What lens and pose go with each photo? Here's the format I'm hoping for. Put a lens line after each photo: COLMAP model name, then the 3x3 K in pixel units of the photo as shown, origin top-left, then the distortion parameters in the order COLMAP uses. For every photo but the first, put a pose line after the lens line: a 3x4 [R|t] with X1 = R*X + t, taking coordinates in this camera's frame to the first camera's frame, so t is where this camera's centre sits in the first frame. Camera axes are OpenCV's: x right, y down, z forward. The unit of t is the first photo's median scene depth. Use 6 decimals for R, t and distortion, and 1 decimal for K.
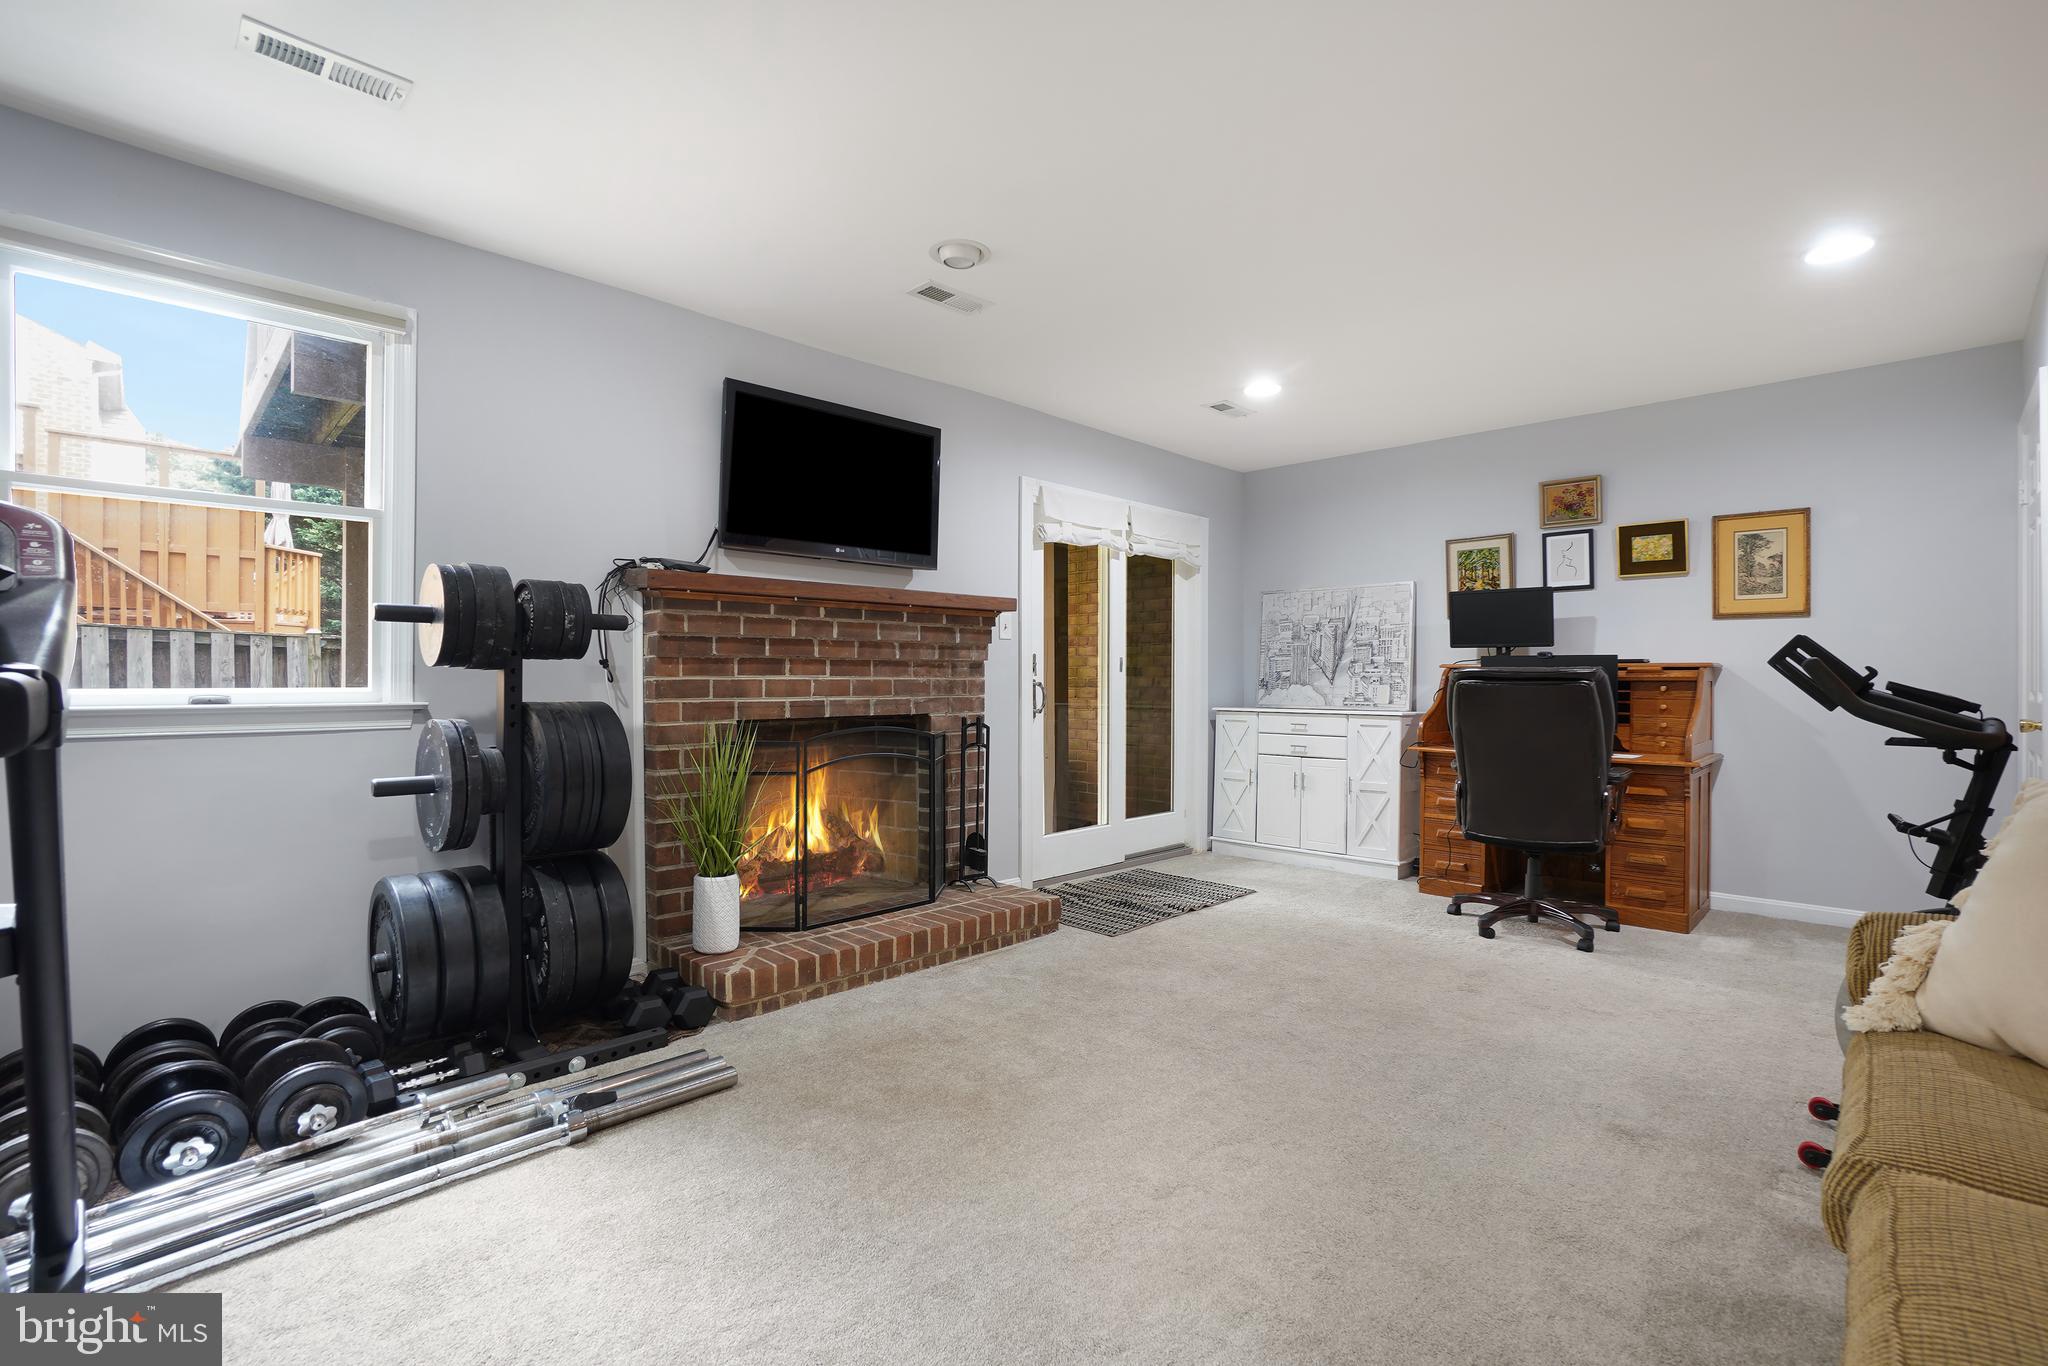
lens RADIAL K [[910.3, 0, 1032.3], [0, 910.3, 674.5], [0, 0, 1]] dist [-0.050584, 0.015113]
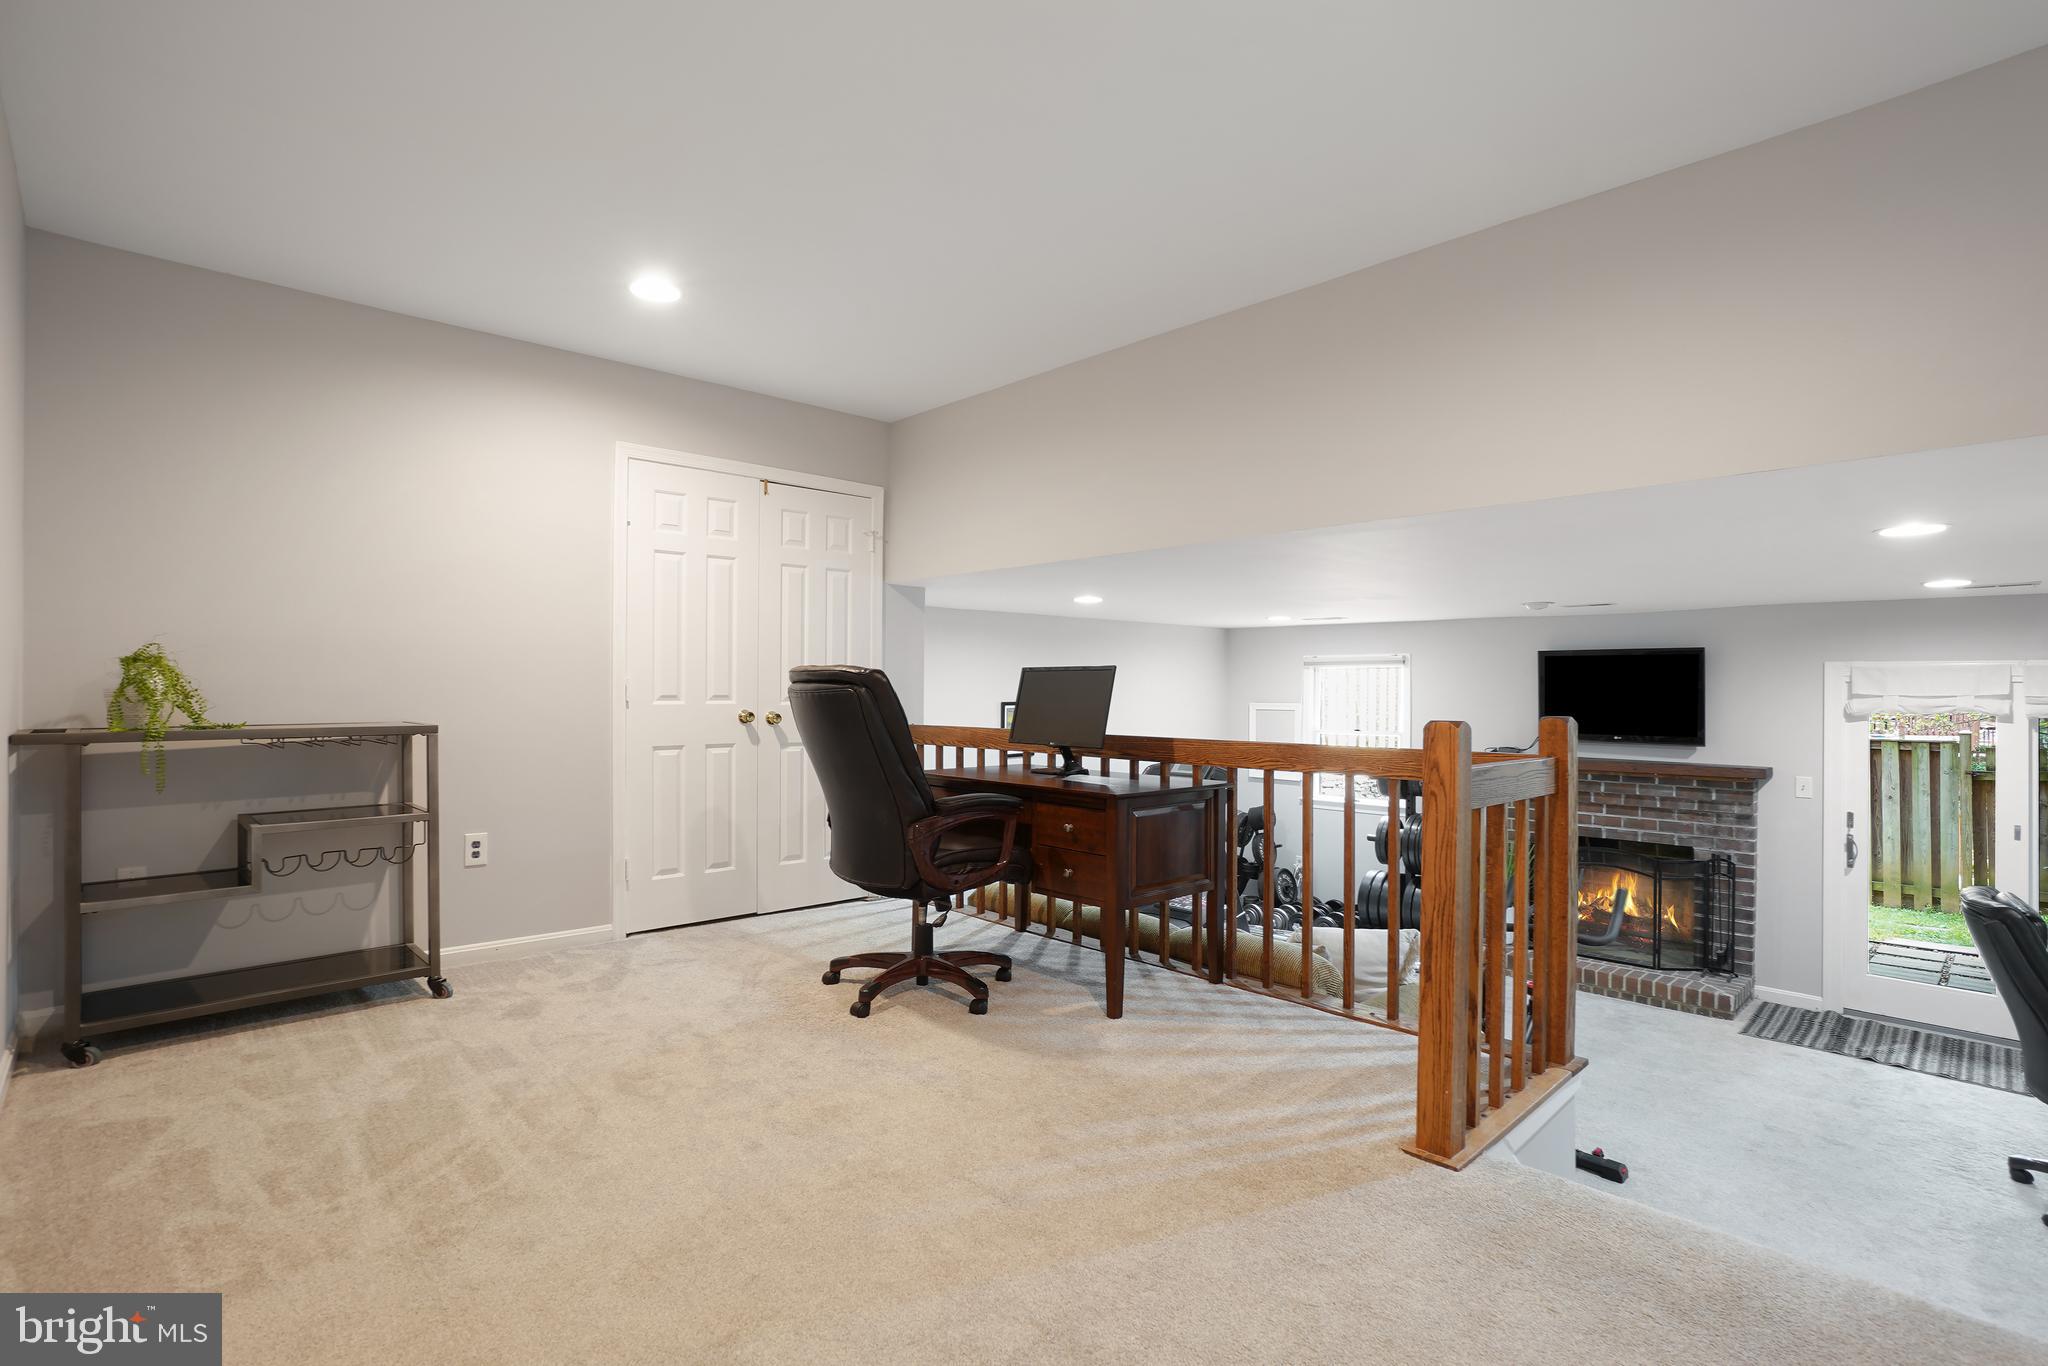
lens RADIAL K [[910.3, 0, 1032.3], [0, 910.3, 674.5], [0, 0, 1]] dist [-0.050584, 0.015113]
pose [[-0.060688, -0.033169, -0.997606, 1.407157], [-0.003705, 0.999448, -0.033005, -0.185656], [0.998150, 0.001693, -0.060777, 0.034376]]
